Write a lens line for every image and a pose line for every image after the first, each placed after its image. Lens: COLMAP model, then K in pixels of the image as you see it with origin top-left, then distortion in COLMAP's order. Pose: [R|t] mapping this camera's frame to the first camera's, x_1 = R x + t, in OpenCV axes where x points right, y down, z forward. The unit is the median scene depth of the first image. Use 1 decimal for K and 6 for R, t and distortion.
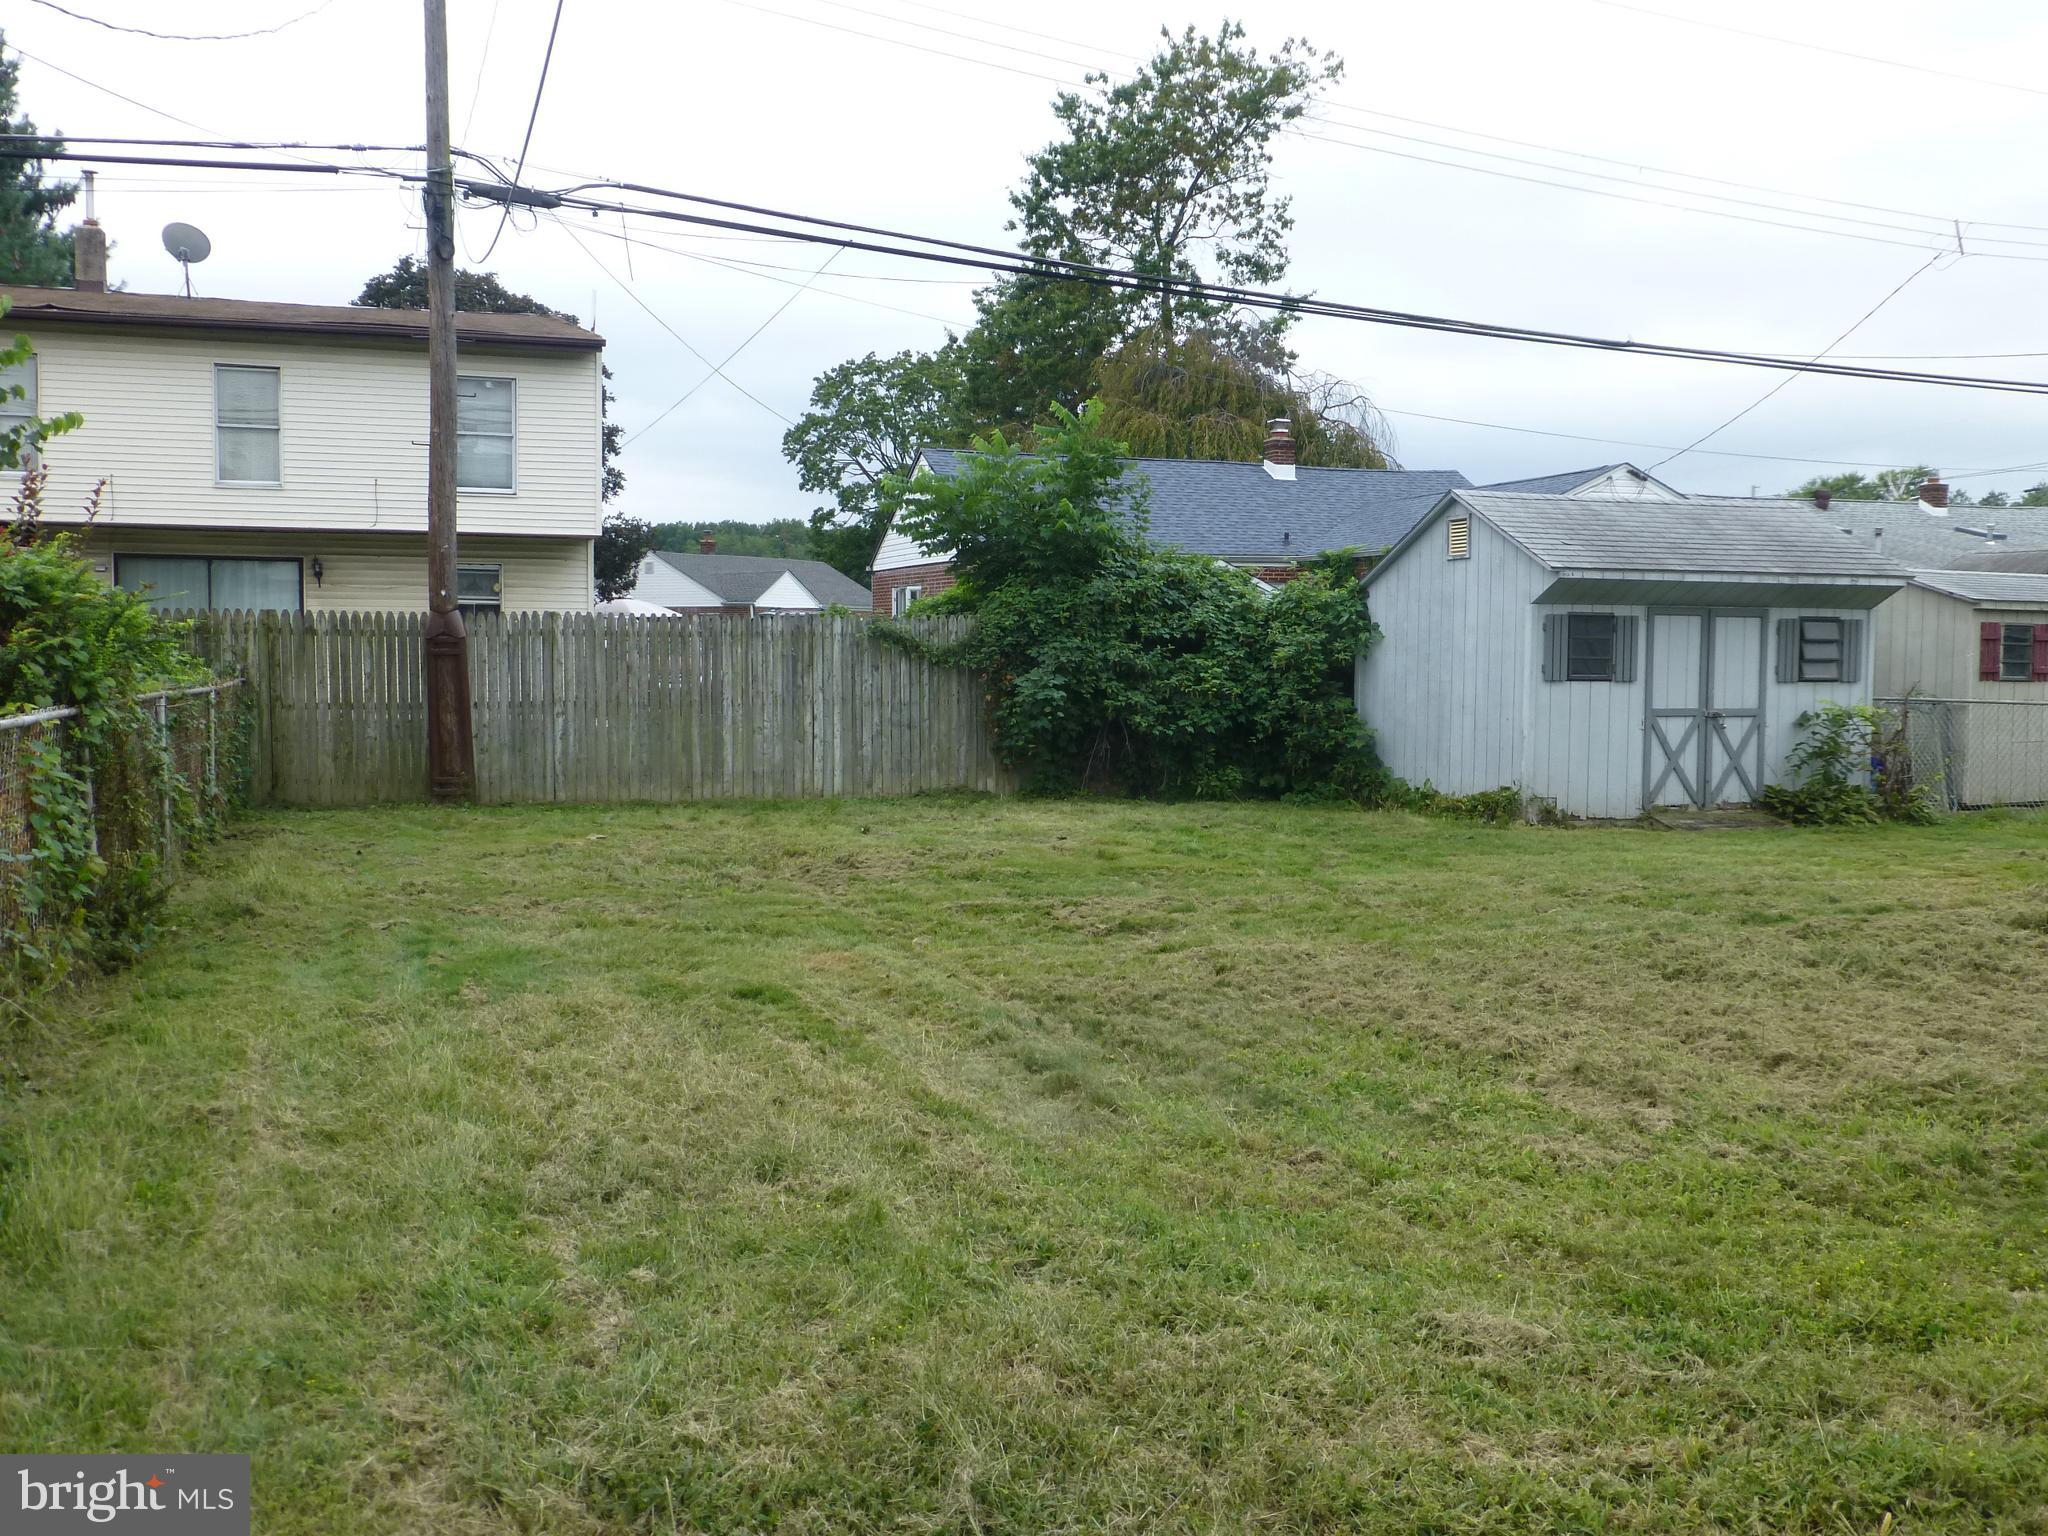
lens RADIAL K [[1847.6, 0, 1022.6], [0, 1847.6, 803.0], [0, 0, 1]] dist [-0.033936, 0.003686]
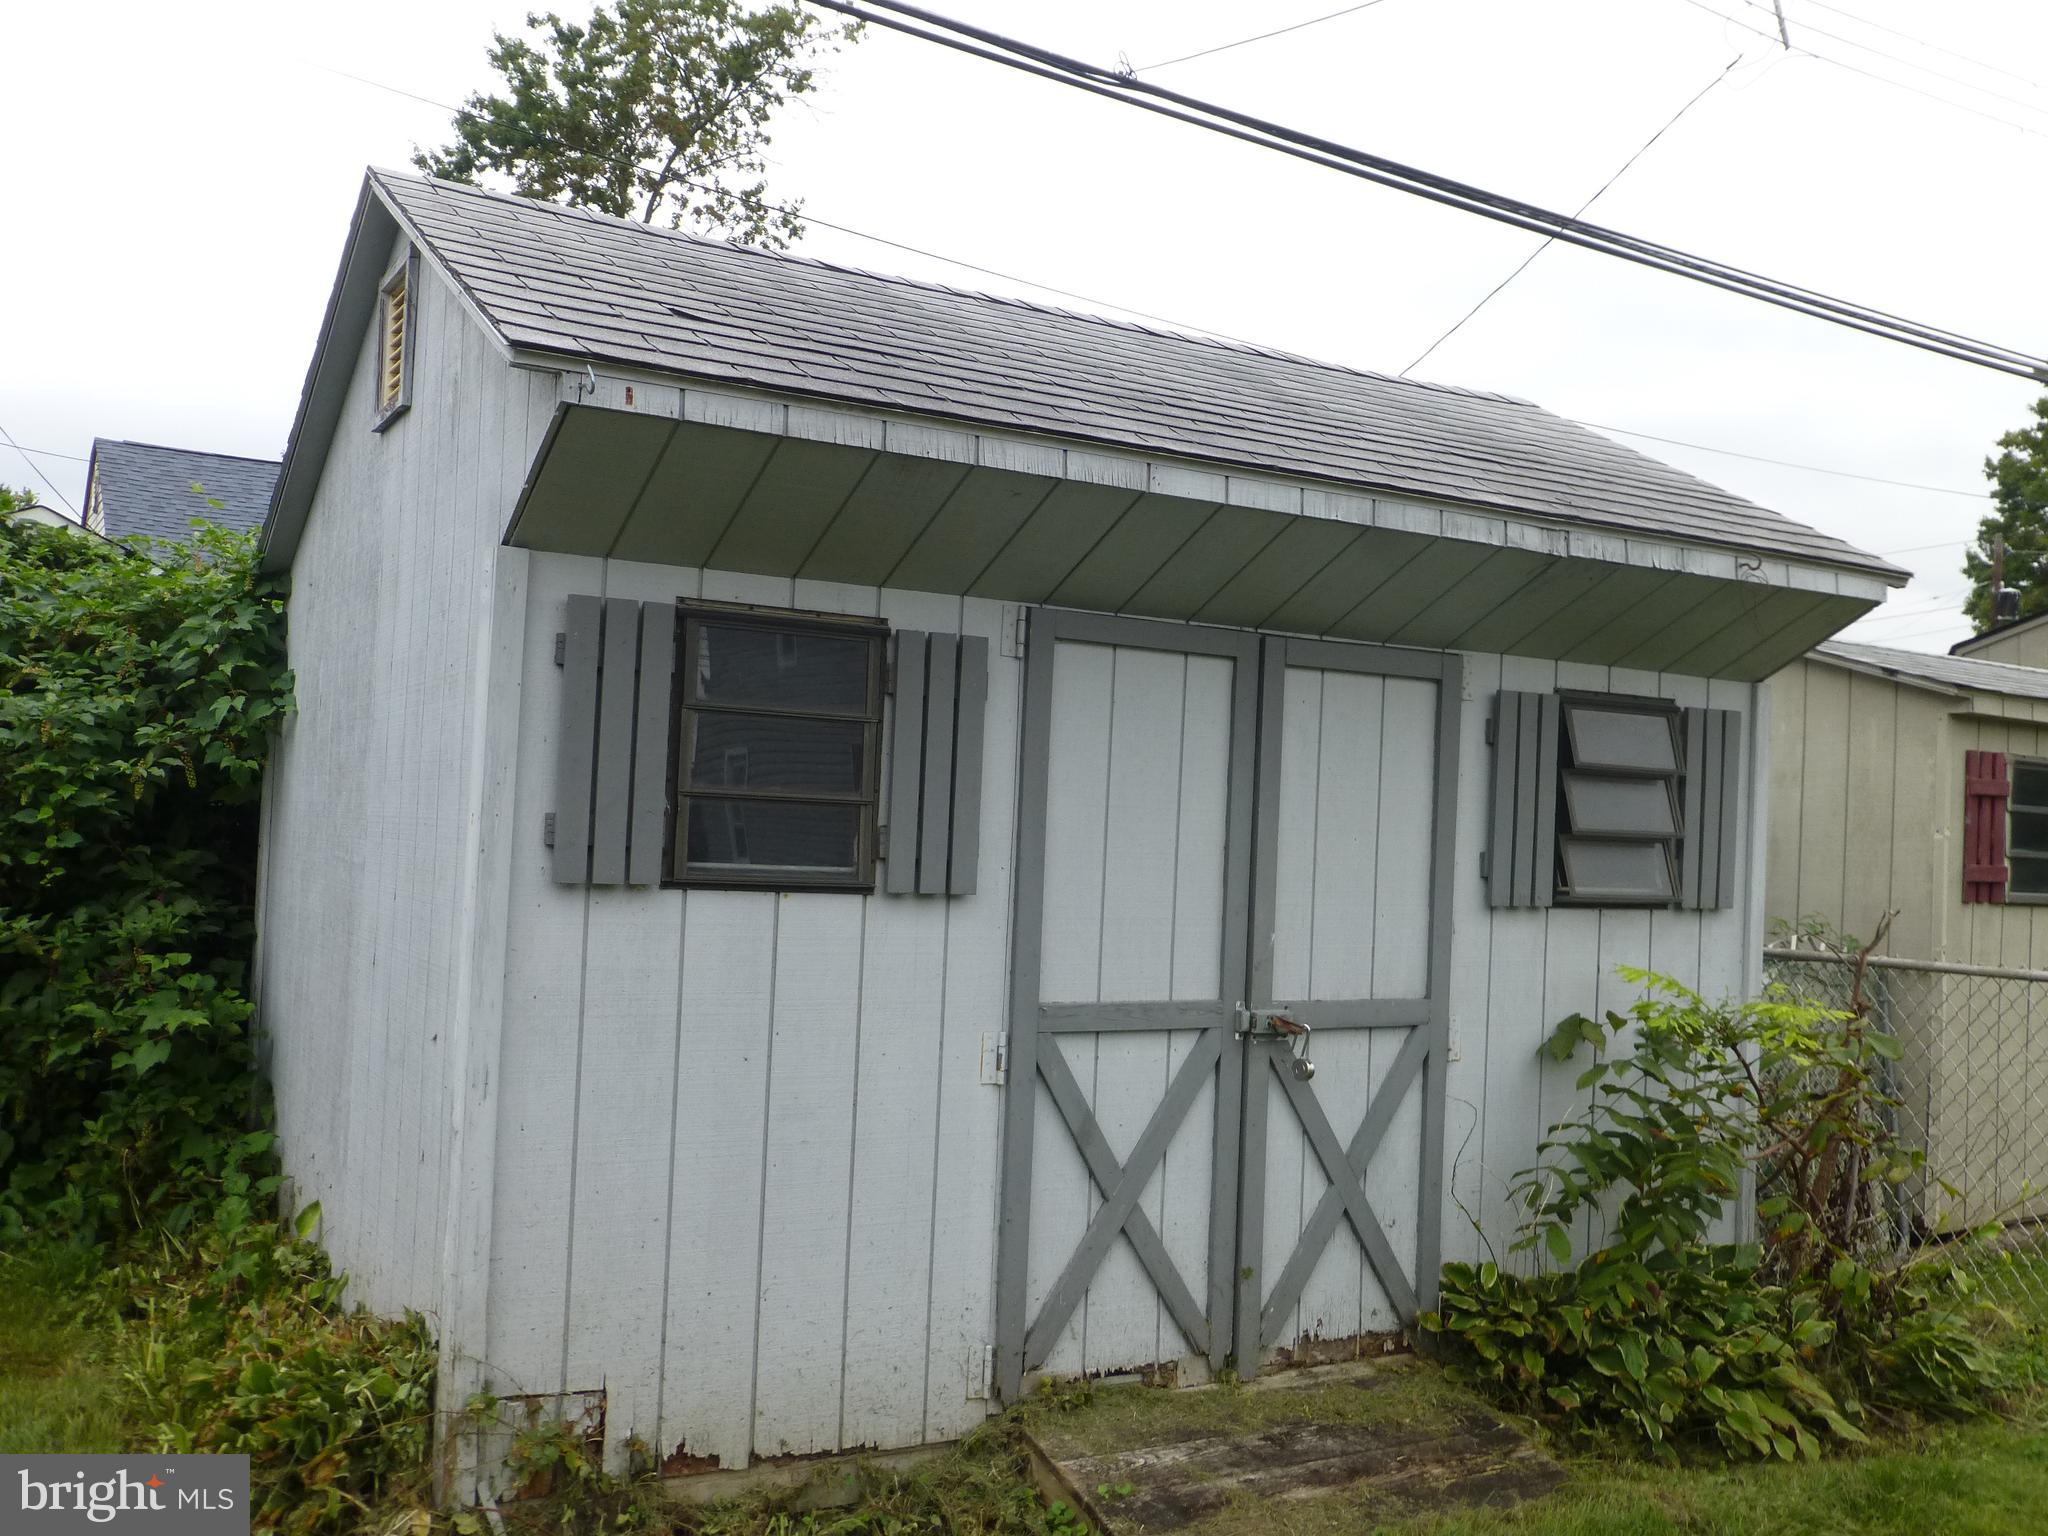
lens RADIAL K [[1918.7, 0, 1024.0], [0, 1918.7, 768.0], [0, 0, 1]] dist [-0.036593, 0.003793]
pose [[0.979160, 0.044728, 0.198104, 0.279215], [-0.024962, 0.994556, -0.101174, -0.055460], [-0.201551, 0.094120, 0.974945, 0.720058]]
